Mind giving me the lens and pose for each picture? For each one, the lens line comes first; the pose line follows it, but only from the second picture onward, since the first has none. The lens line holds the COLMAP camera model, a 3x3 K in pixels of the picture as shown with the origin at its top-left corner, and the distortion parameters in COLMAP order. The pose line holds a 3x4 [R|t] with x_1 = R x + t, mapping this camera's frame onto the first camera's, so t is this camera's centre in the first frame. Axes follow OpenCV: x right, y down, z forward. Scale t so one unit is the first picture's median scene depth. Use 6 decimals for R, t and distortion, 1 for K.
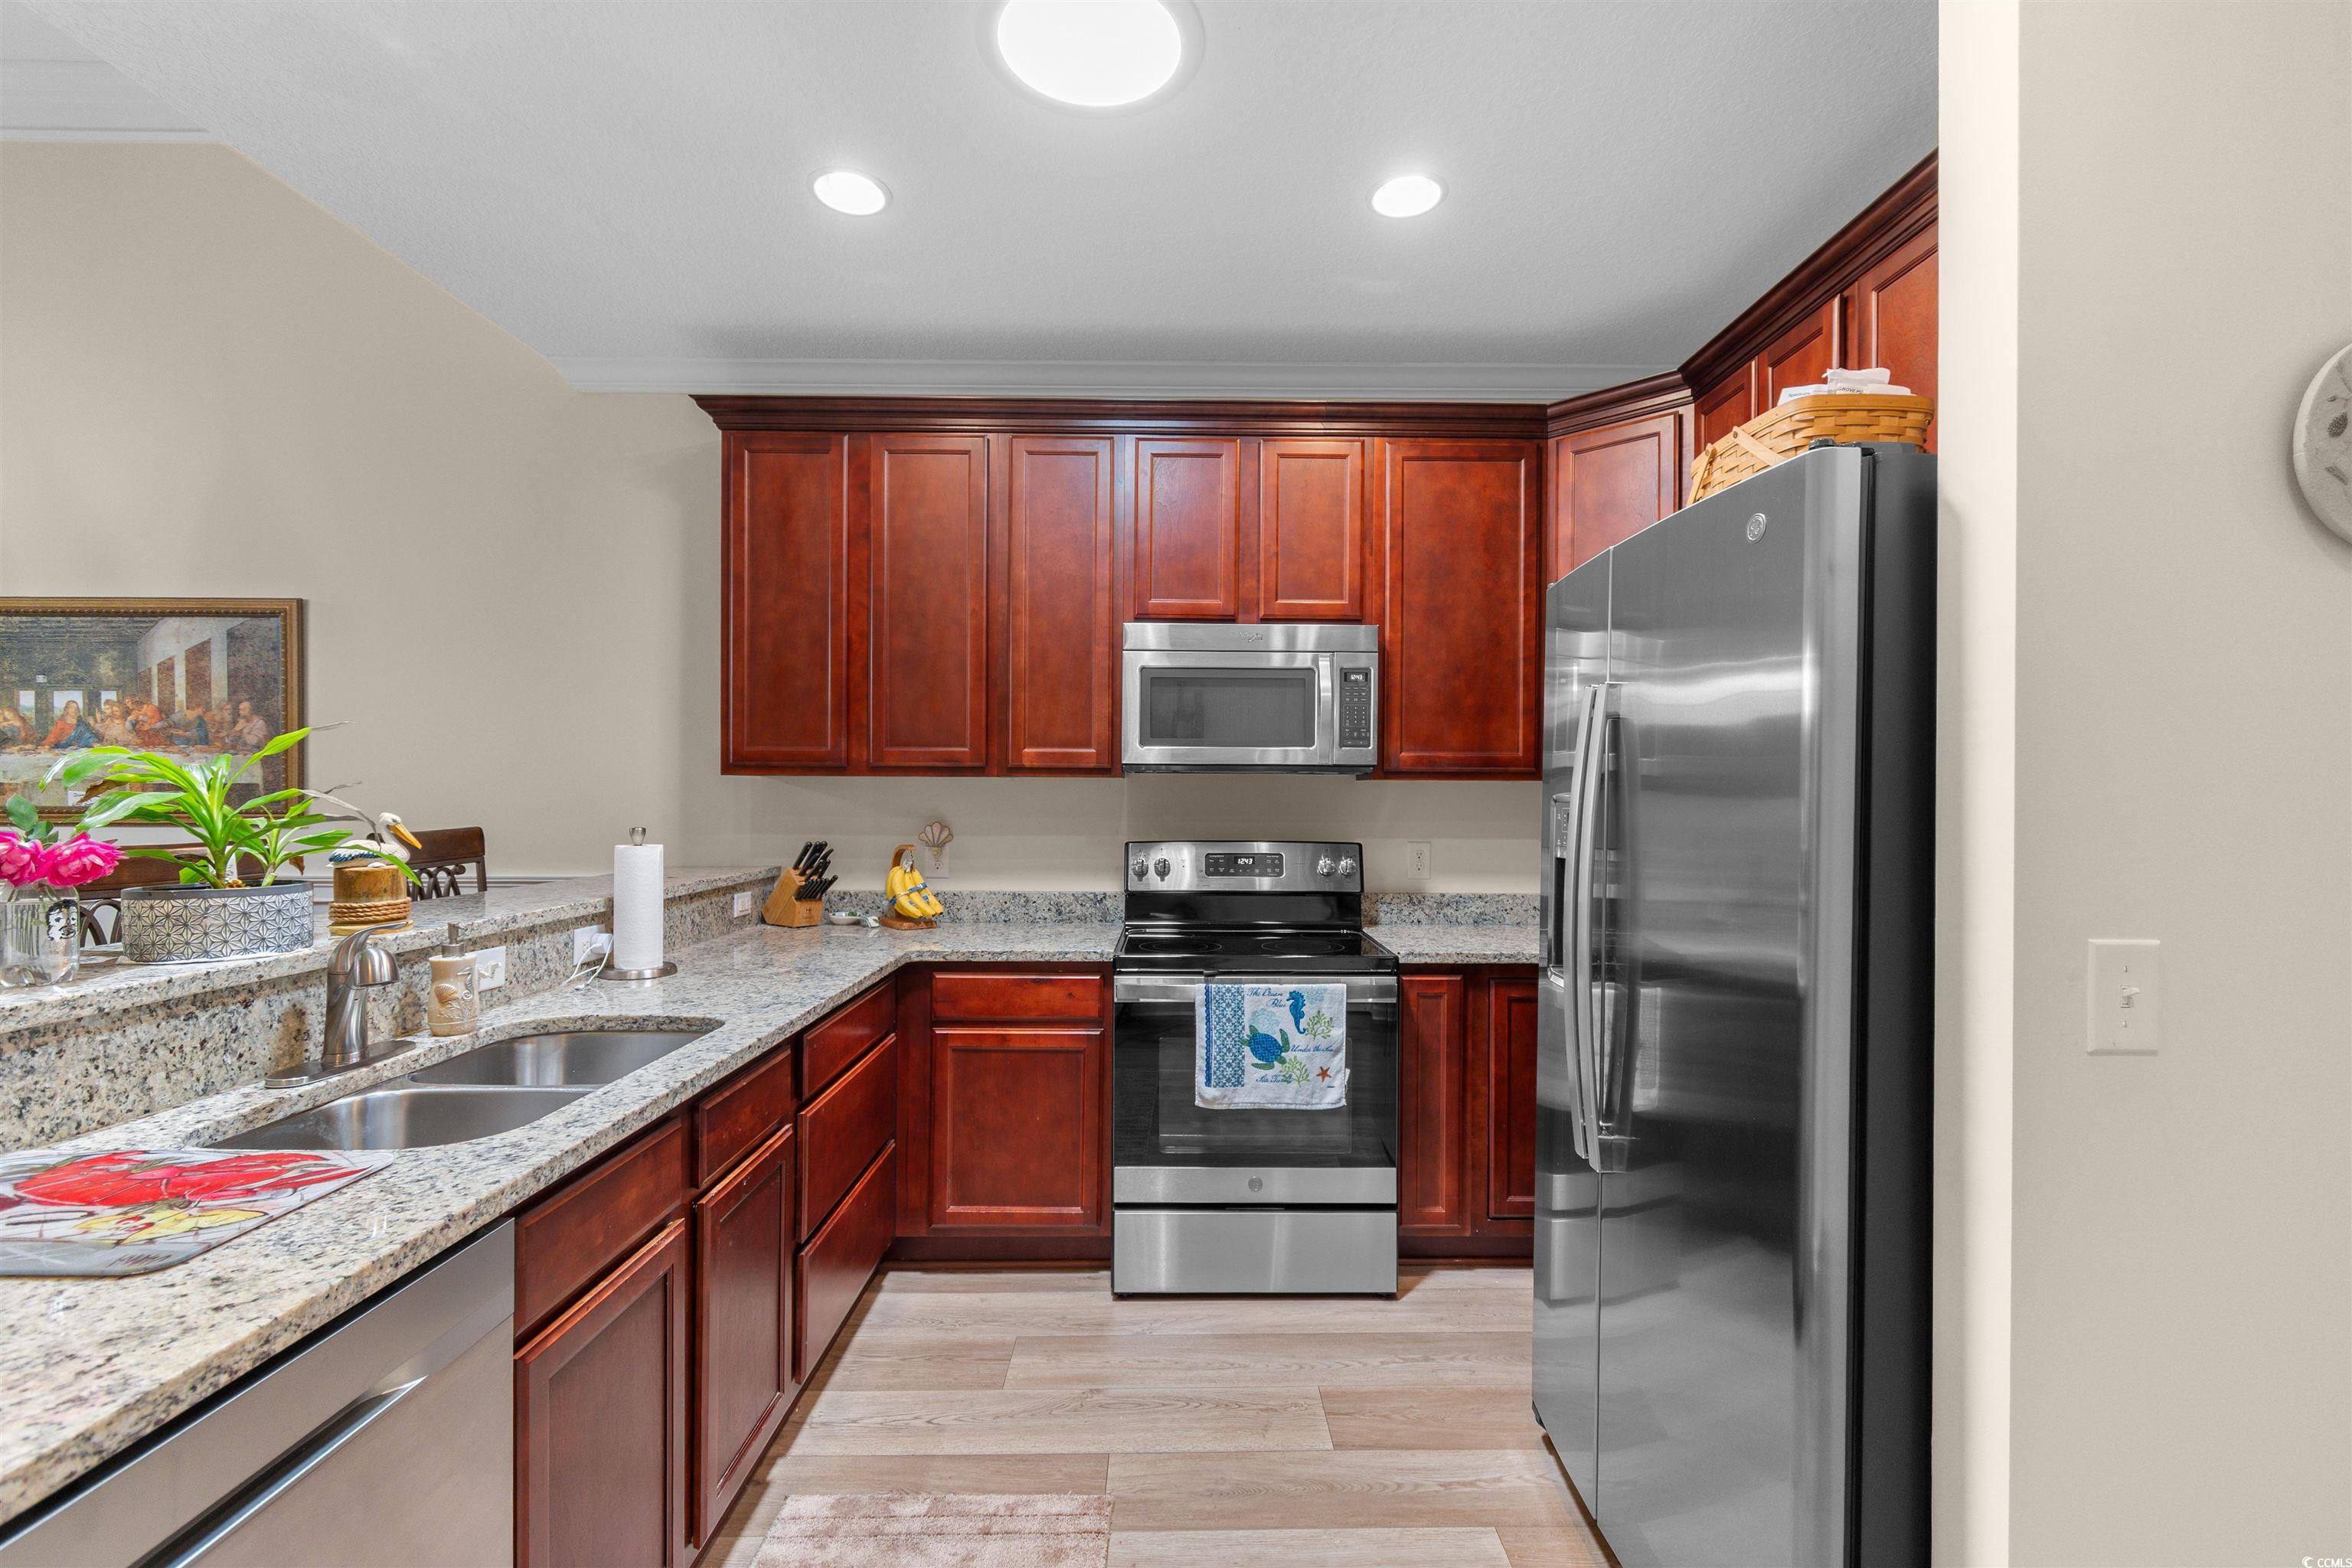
lens RADIAL K [[1046.4, 0, 1185.1], [0, 1046.4, 793.0], [0, 0, 1]] dist [0.000532, -0.001316]
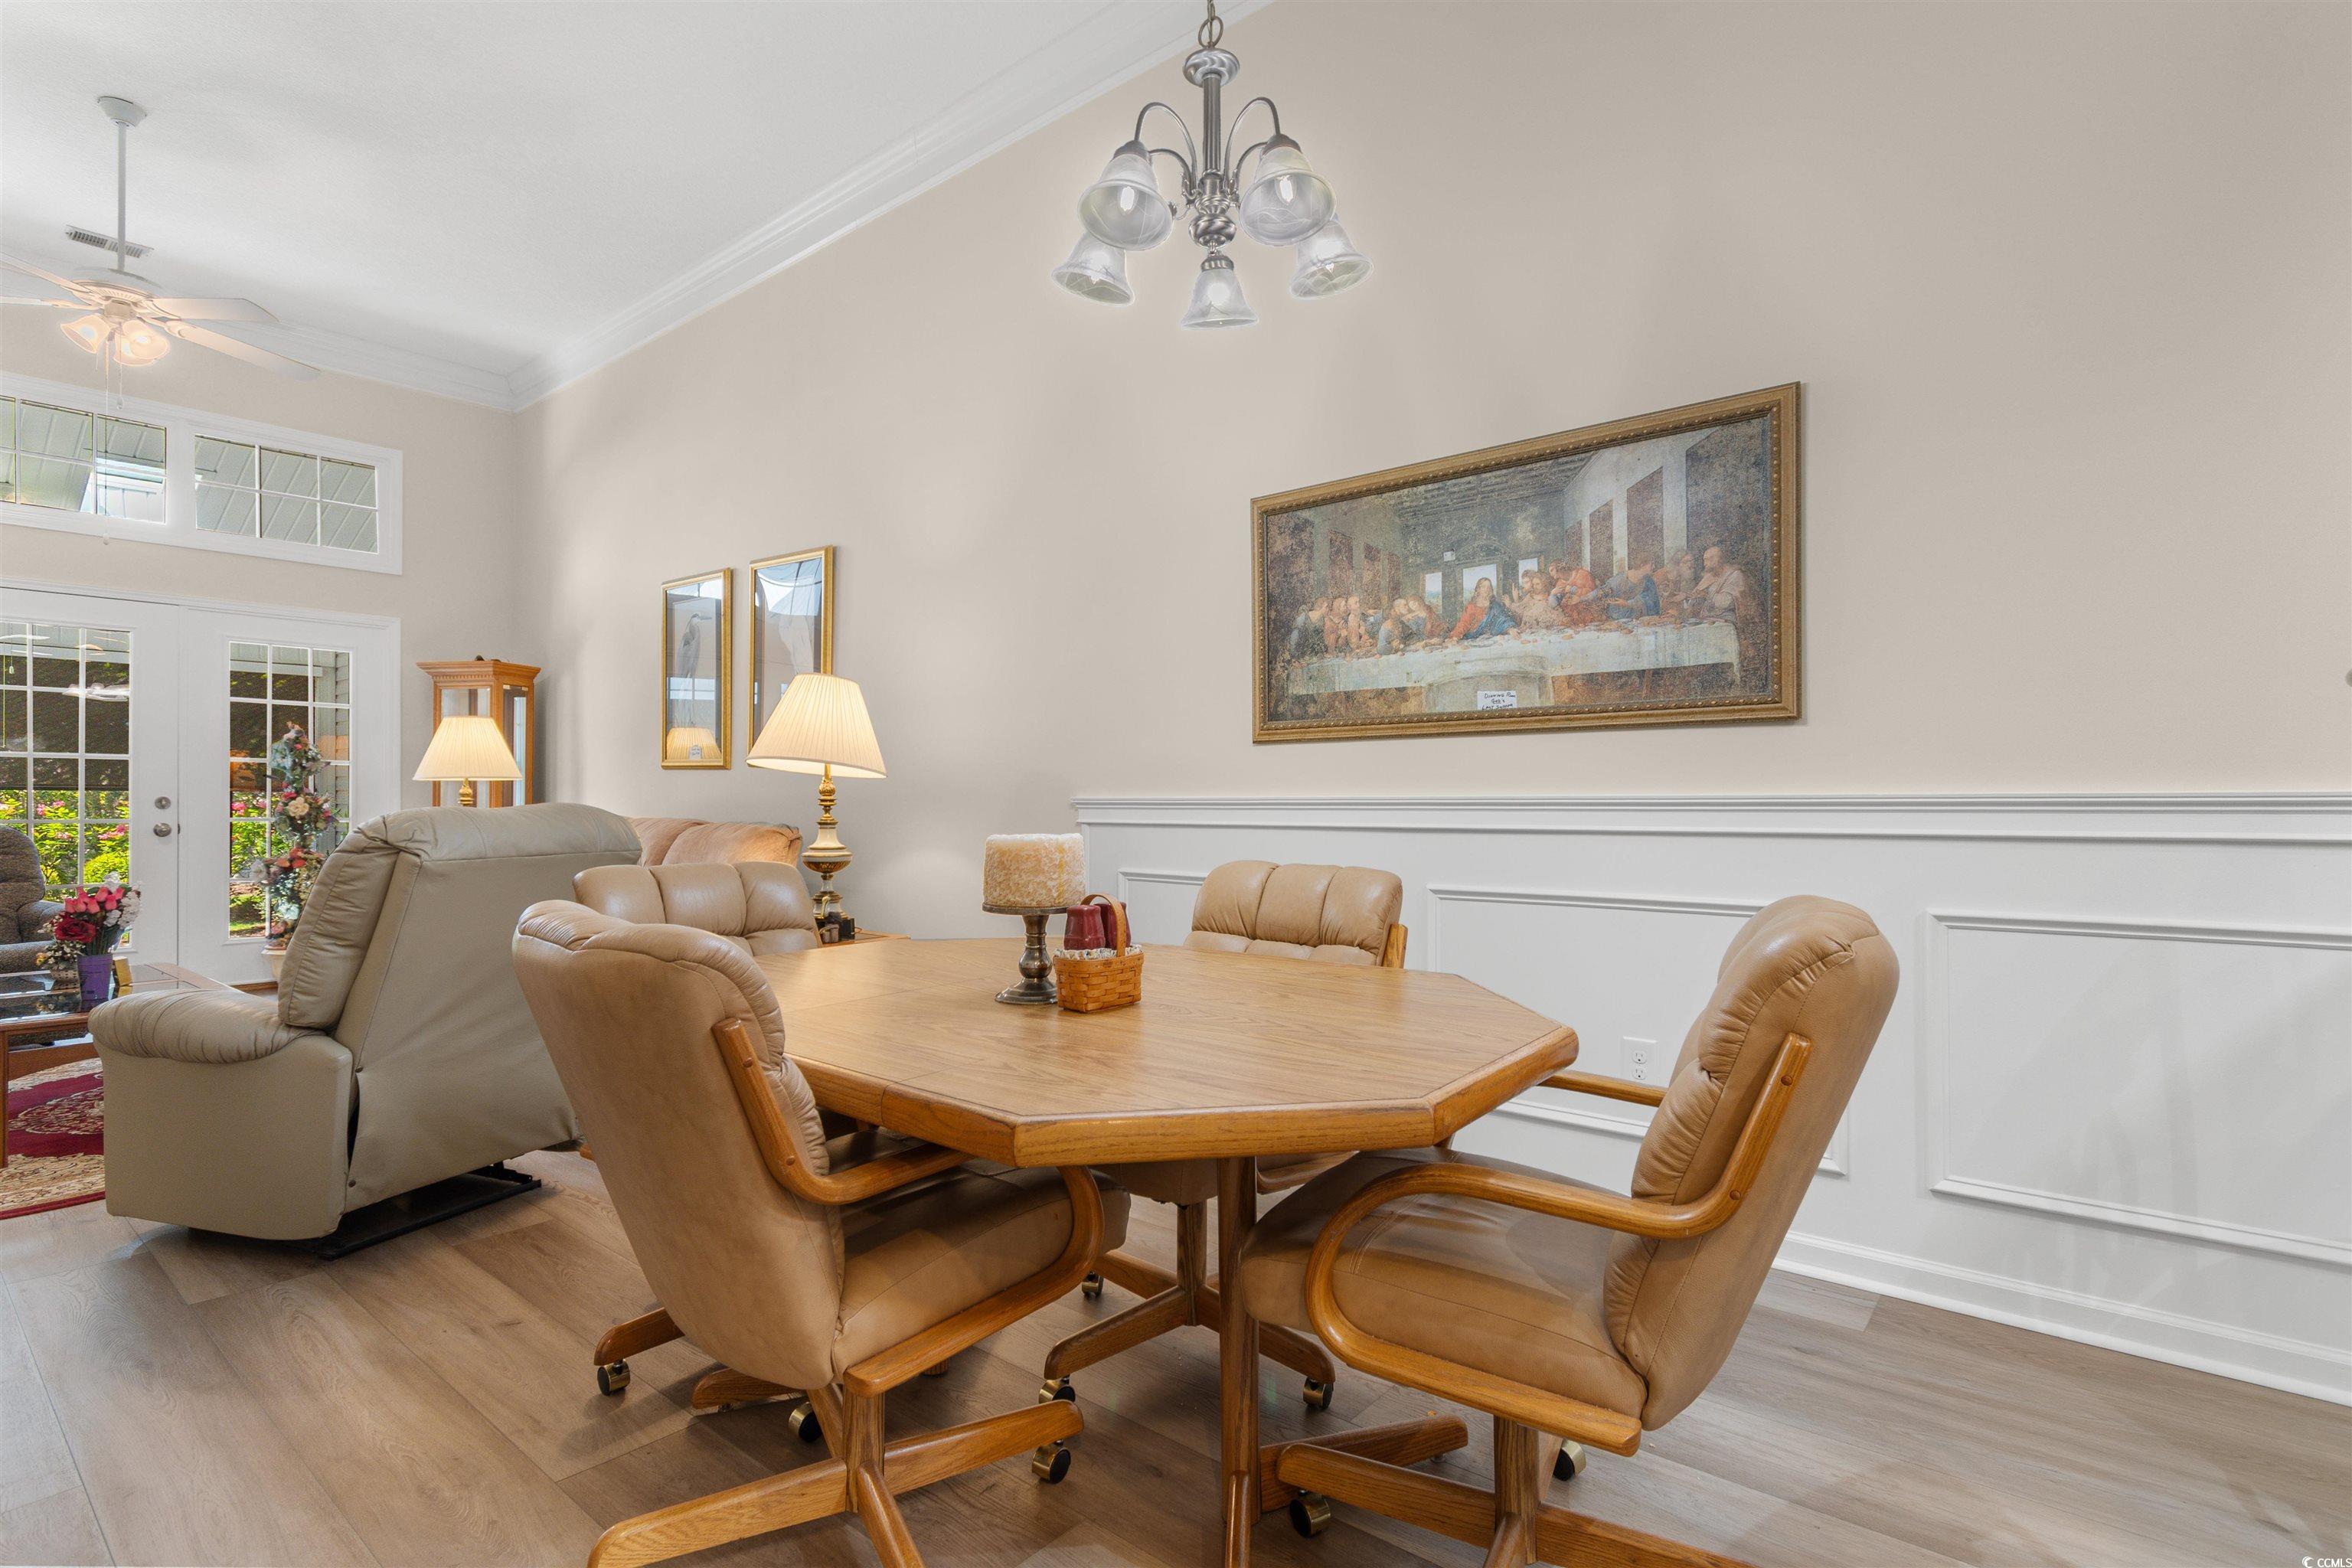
lens RADIAL K [[1119.1, 0, 1179.9], [0, 1119.1, 801.7], [0, 0, 1]] dist [-0.002114, -0.000920]
pose [[0.762615, -0.005810, -0.646827, -0.749610], [0.002872, 0.999980, -0.005597, 0.095283], [0.646847, 0.002411, 0.762616, 0.211633]]
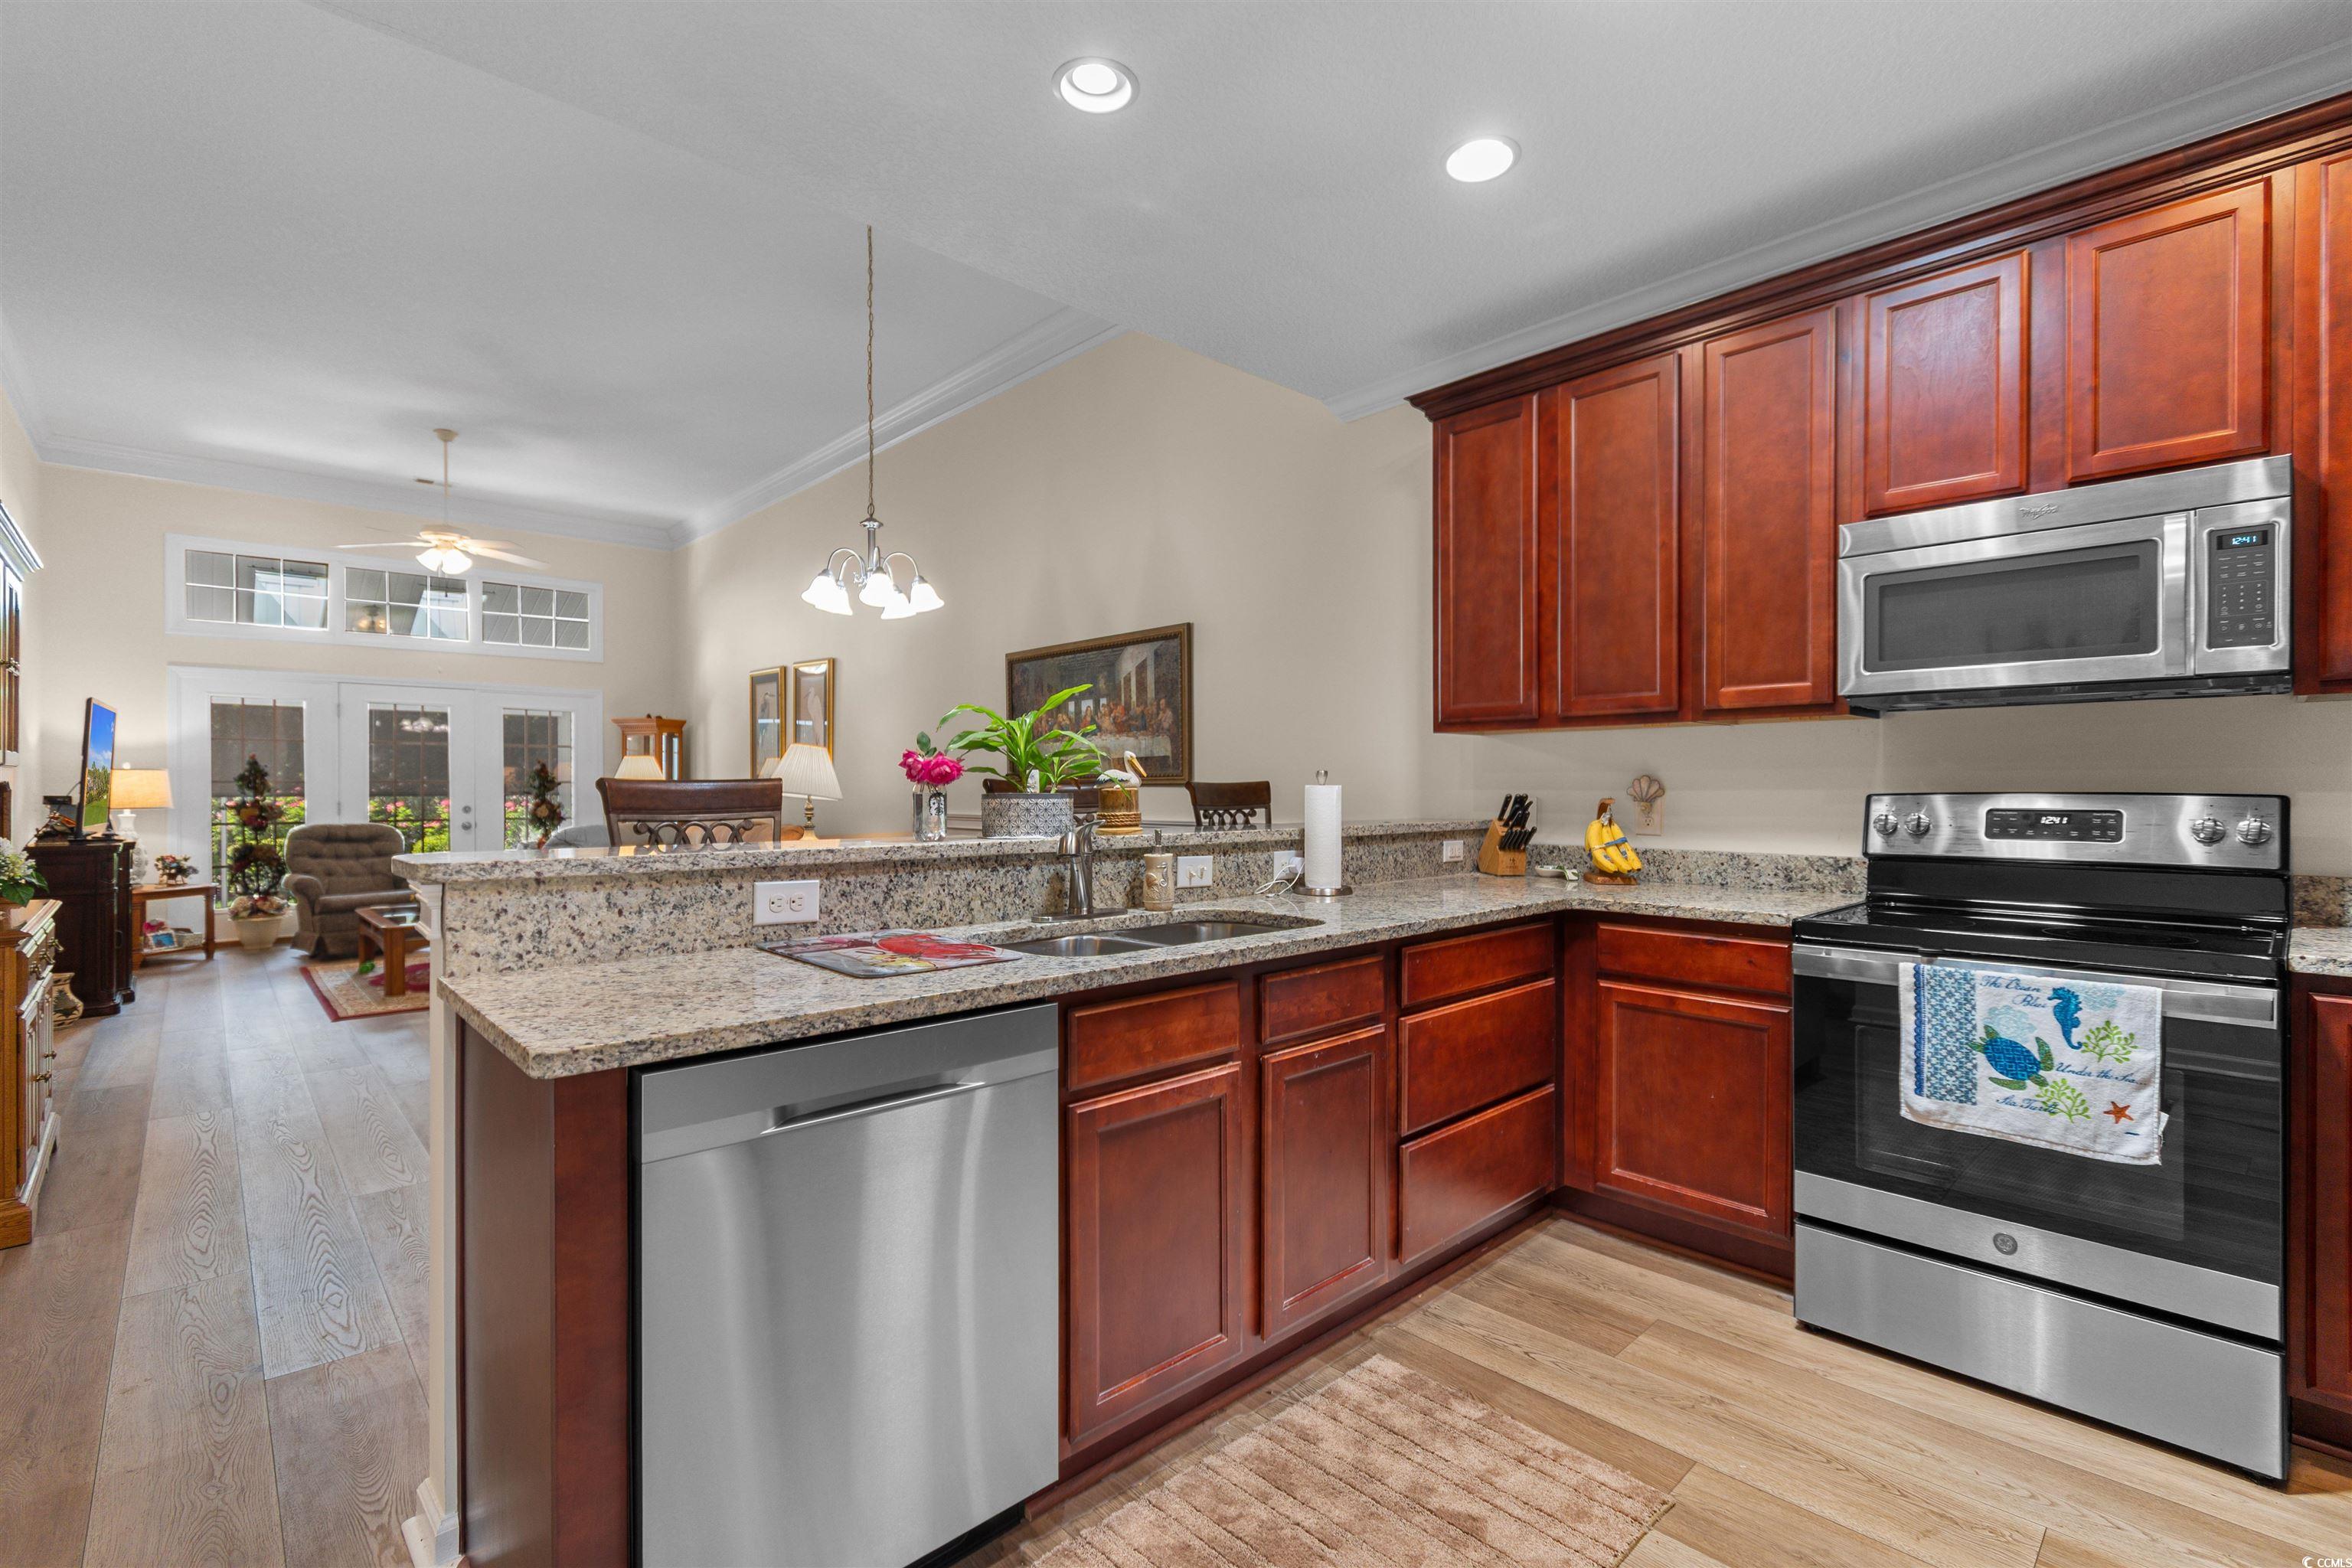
lens RADIAL K [[1036.9, 0, 1185.1], [0, 1036.9, 791.4], [0, 0, 1]] dist [-0.000524, -0.000877]
pose [[0.675900, -0.003249, -0.736986, 0.188747], [0.005535, 0.999984, 0.000668, 0.042747], [0.736972, -0.004531, 0.675908, 0.063676]]
